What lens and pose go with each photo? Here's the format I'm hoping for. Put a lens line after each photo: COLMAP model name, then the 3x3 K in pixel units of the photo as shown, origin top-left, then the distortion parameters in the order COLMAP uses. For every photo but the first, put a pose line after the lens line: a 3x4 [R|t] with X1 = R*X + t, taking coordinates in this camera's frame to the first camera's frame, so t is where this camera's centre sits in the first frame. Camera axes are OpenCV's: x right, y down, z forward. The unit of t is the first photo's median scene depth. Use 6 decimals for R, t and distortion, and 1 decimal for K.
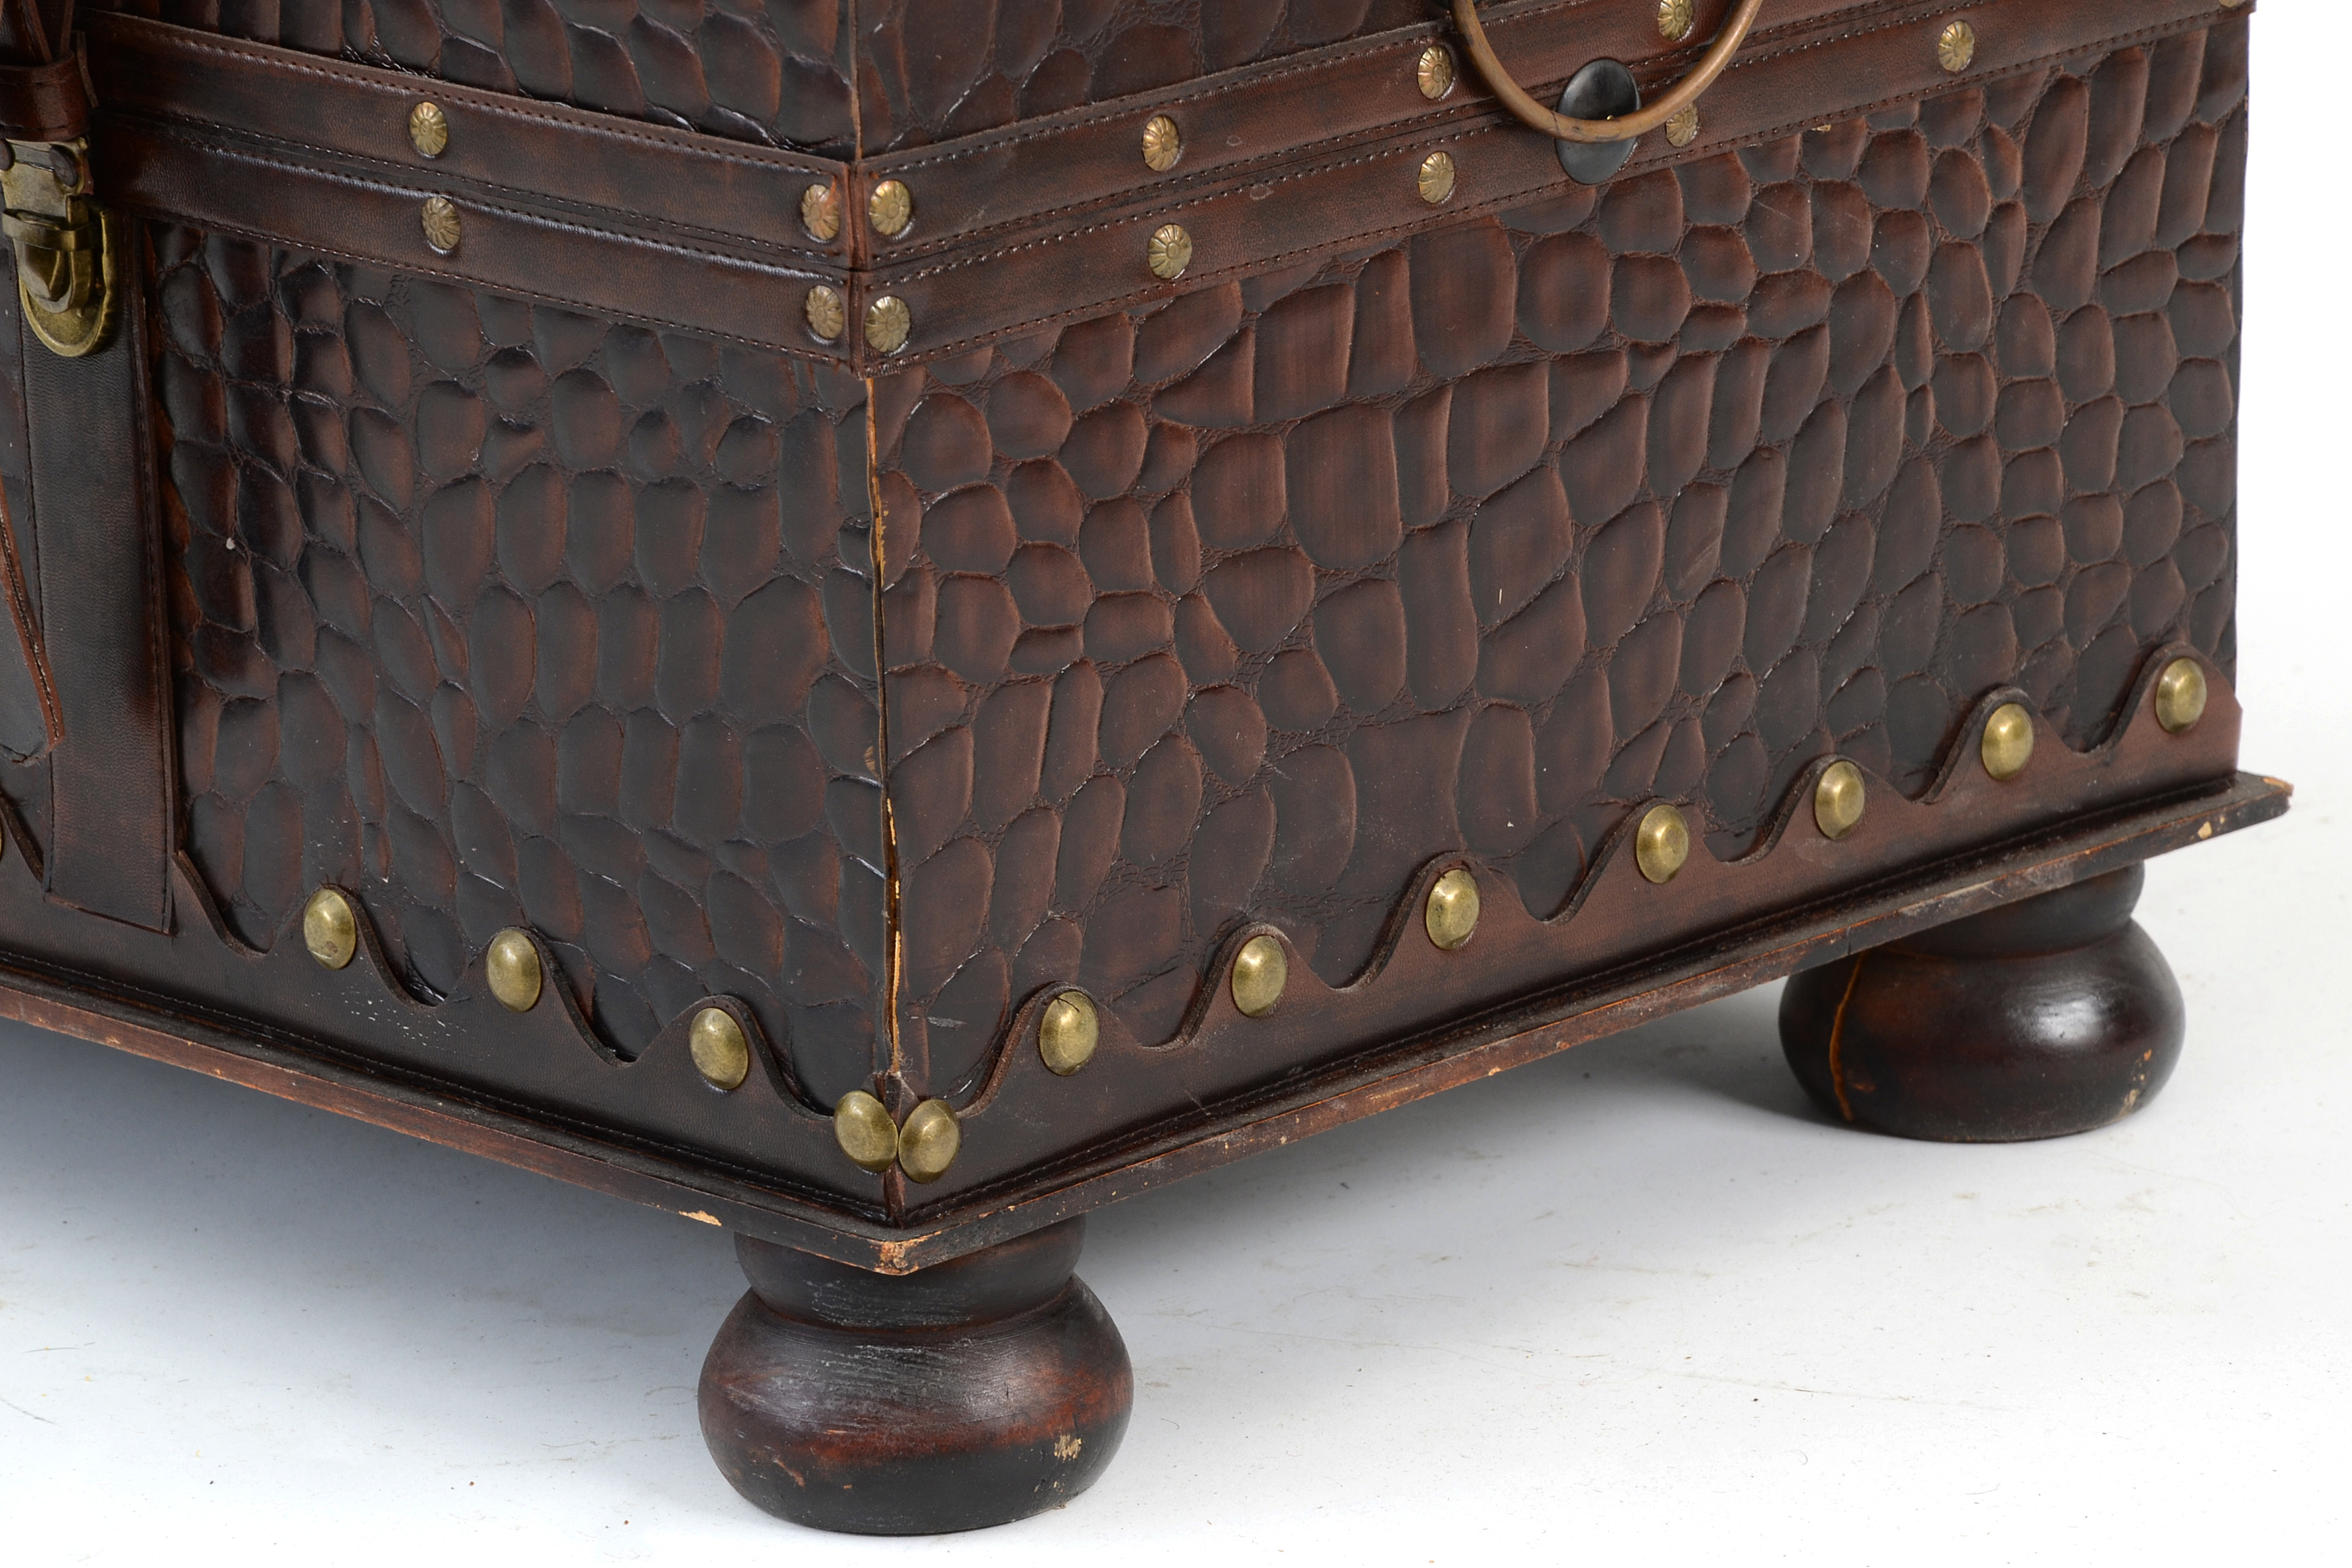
lens RADIAL K [[10106.4, 0, 1176.0], [0, 10106.4, 784.0], [0, 0, 1]] dist [0.998458, 34.300048]
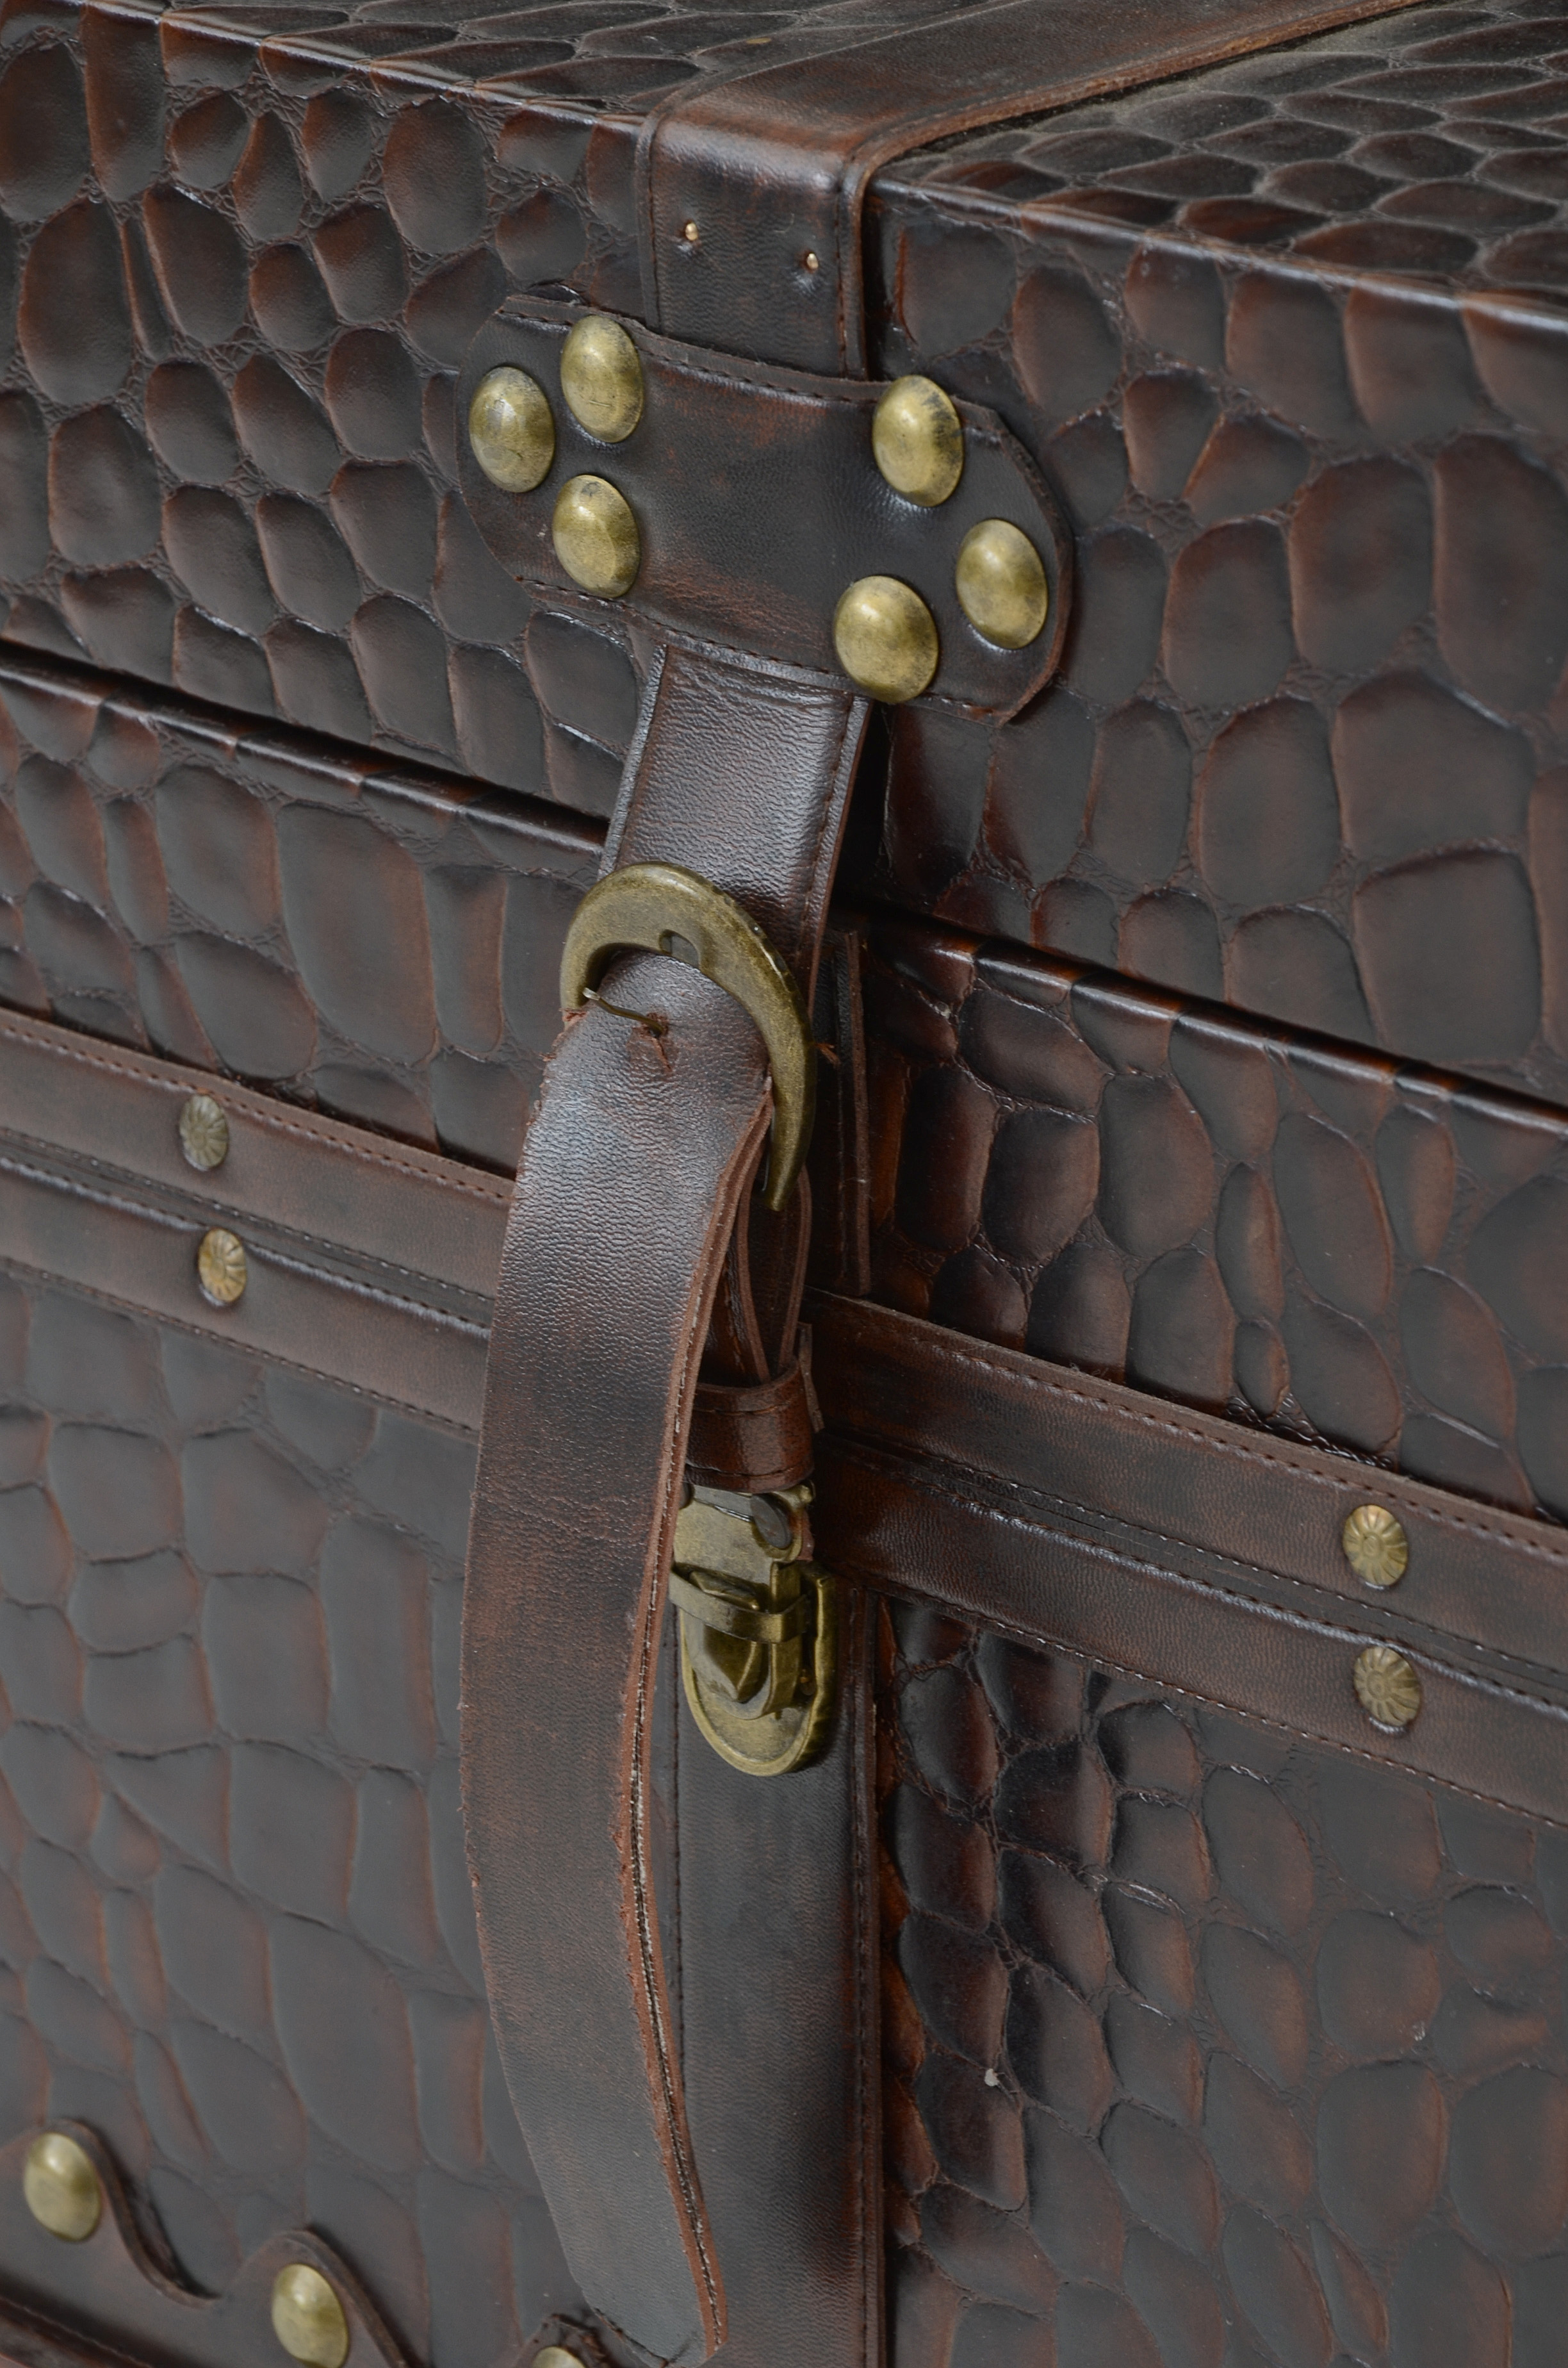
lens RADIAL K [[9149.0, 0, 784.0], [0, 9149.0, 1184.0], [0, 0, 1]] dist [0.917990, 0.626880]
pose [[0.999779, 0.016161, -0.013423, -0.100771], [-0.015474, 0.998637, 0.049840, -0.112623], [0.014210, -0.049621, 0.998667, 0.417710]]
